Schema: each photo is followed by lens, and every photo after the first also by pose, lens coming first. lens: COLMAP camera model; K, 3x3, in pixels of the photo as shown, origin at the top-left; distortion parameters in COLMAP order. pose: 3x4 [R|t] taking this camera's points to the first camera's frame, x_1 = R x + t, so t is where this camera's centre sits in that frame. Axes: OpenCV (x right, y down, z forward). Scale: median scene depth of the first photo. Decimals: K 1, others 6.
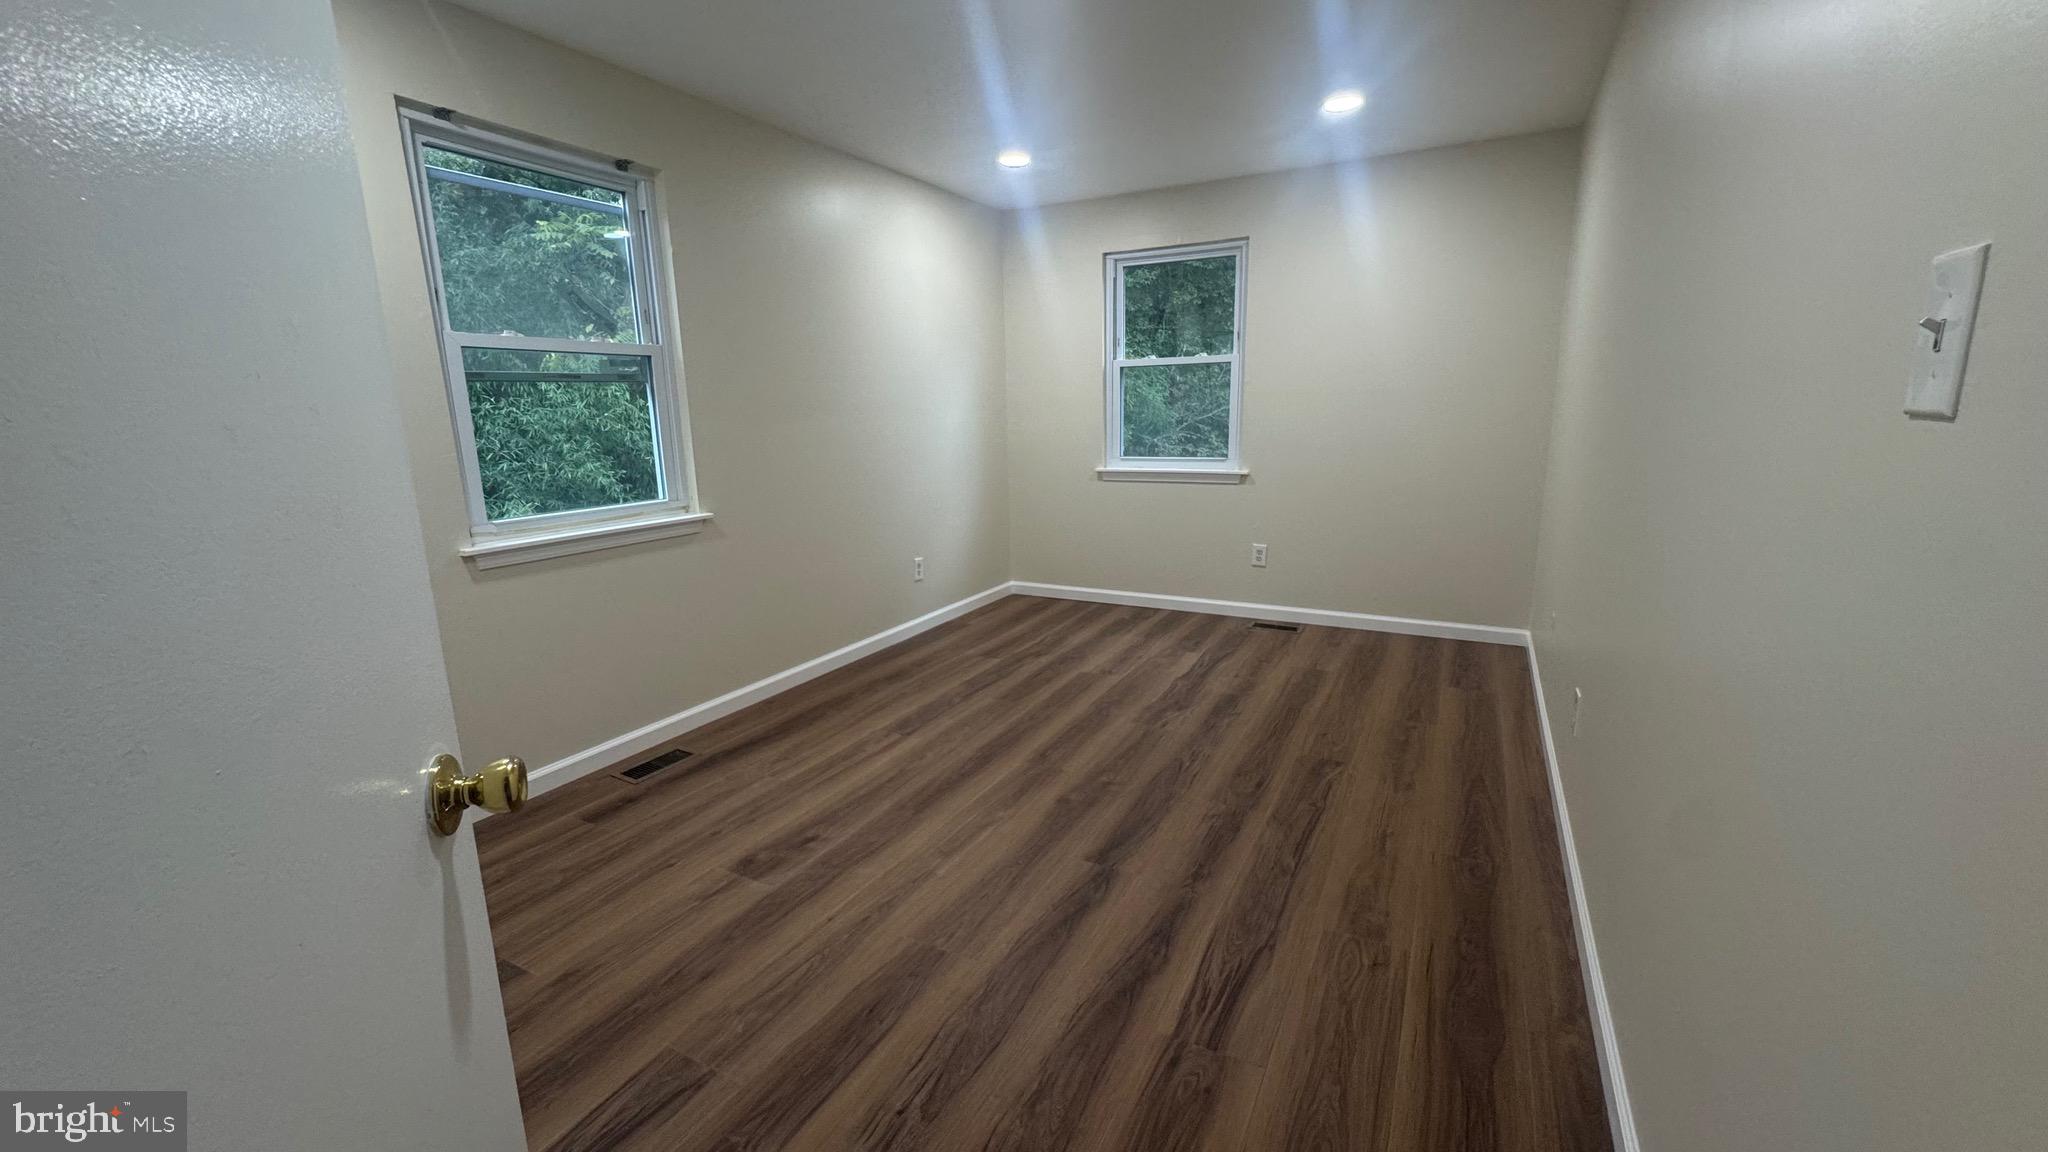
lens RADIAL K [[814.8, 0, 1019.4], [0, 814.8, 574.9], [0, 0, 1]] dist [-0.001272, 0.000226]
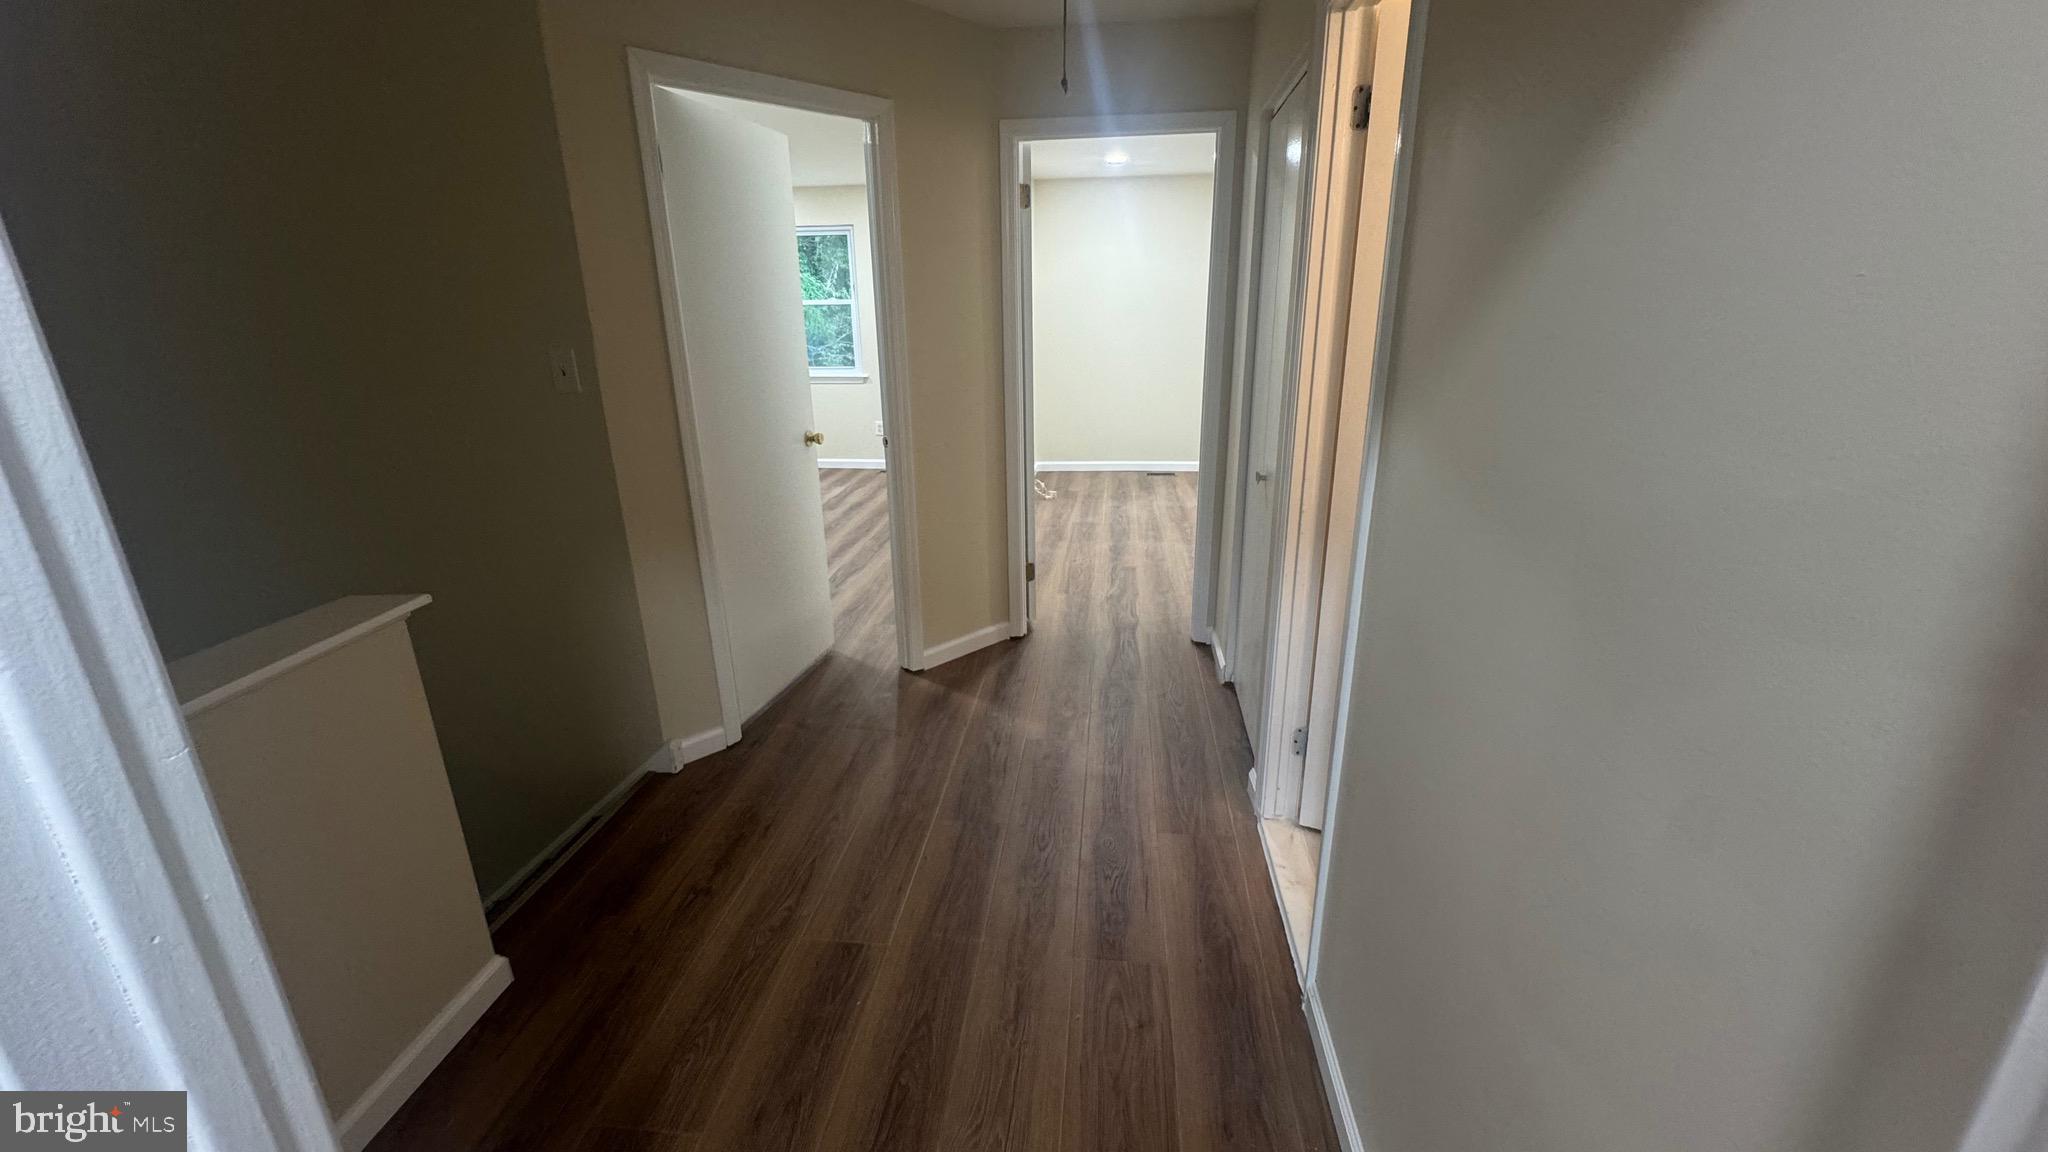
lens RADIAL K [[814.8, 0, 1022.8], [0, 814.8, 569.9], [0, 0, 1]] dist [-0.001272, 0.000226]
pose [[0.923414, -0.102100, 0.369975, -0.118052], [0.063522, 0.991329, 0.115028, 0.151514], [-0.378511, -0.082716, 0.921893, -1.074932]]
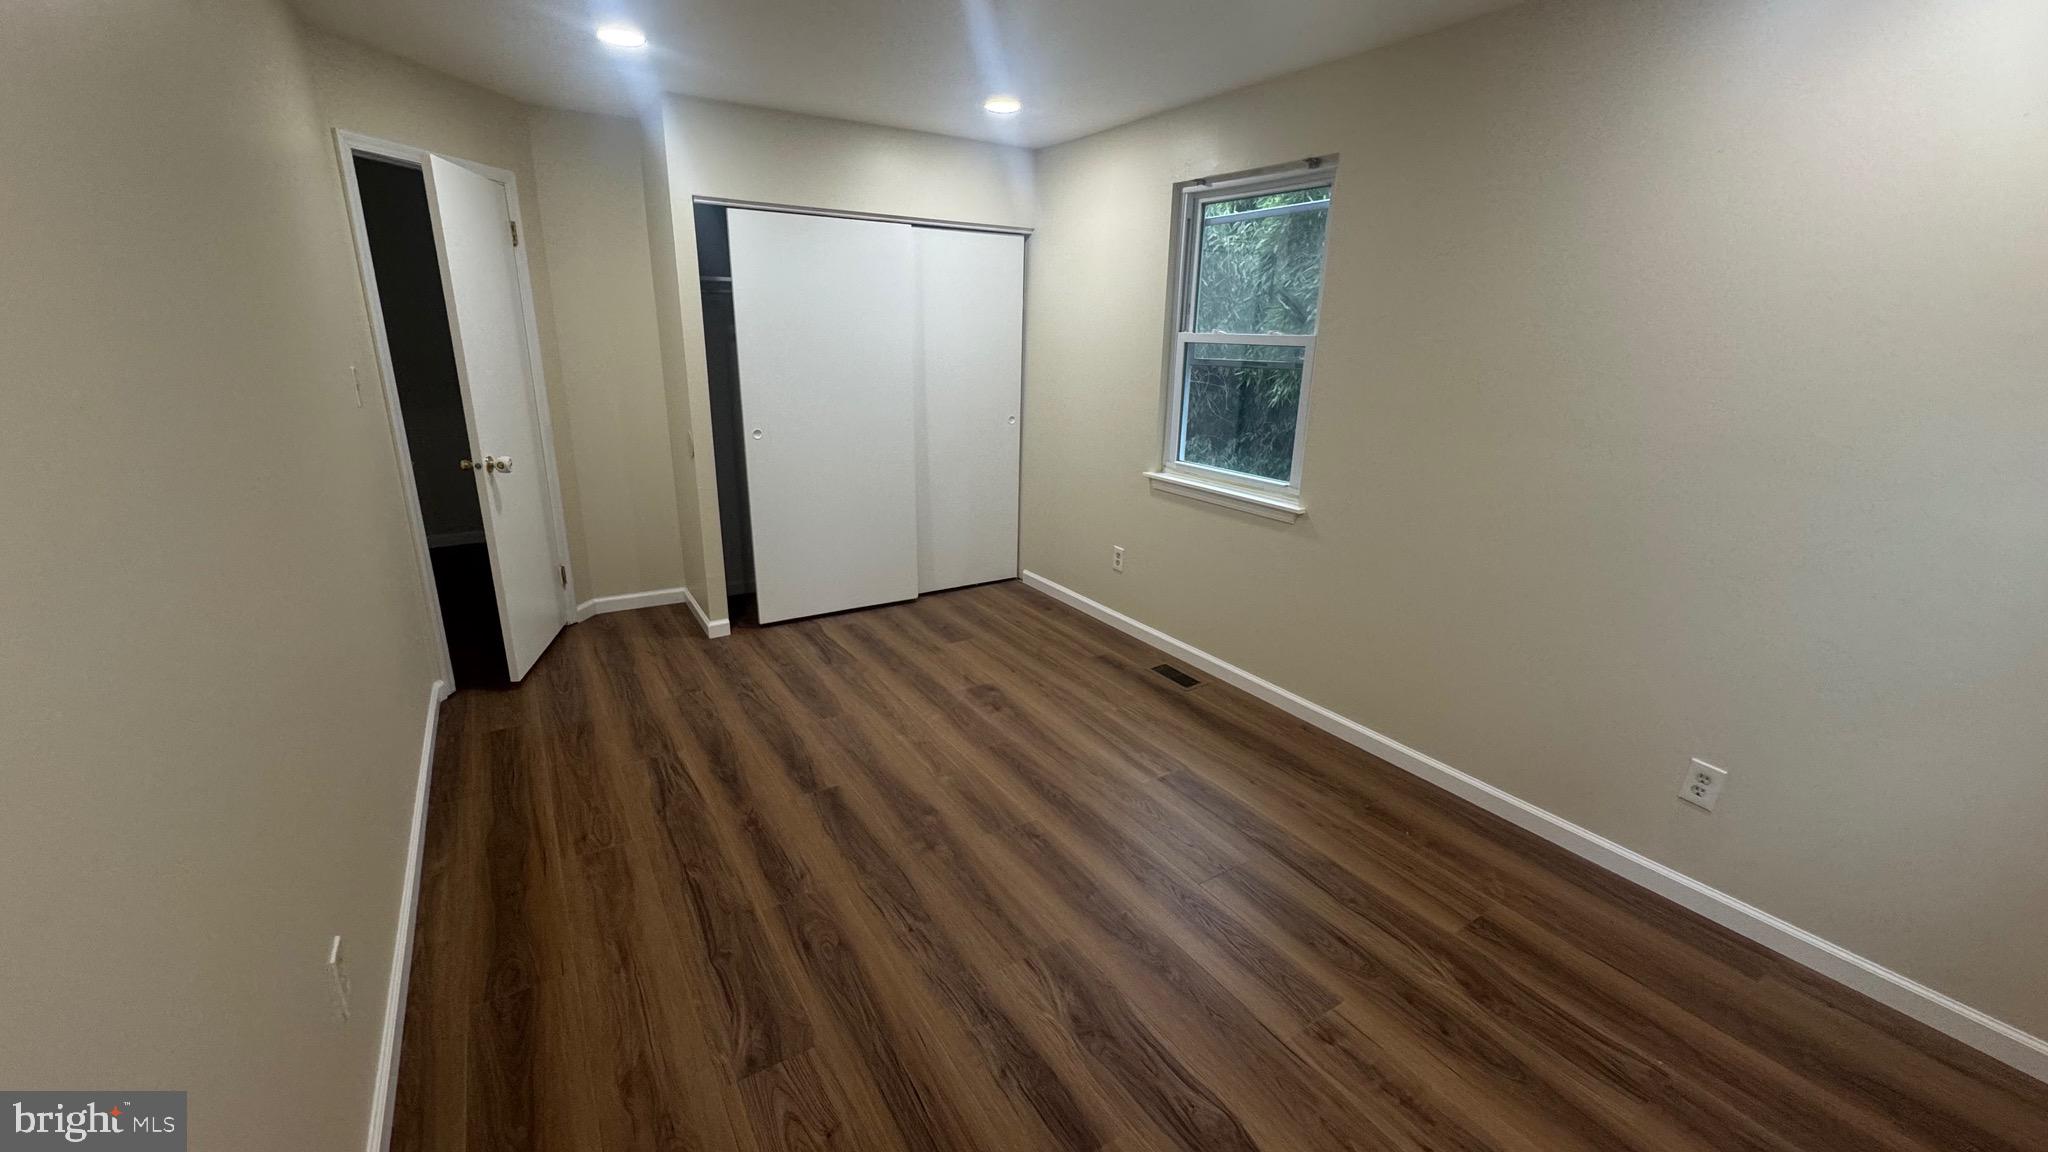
lens RADIAL K [[814.8, 0, 1020.1], [0, 814.8, 571.5], [0, 0, 1]] dist [-0.001272, 0.000226]
pose [[-0.486662, 0.258827, -0.834367, 0.764367], [-0.186000, 0.902502, 0.388451, -0.402067], [0.853560, 0.344236, -0.391071, 1.389725]]
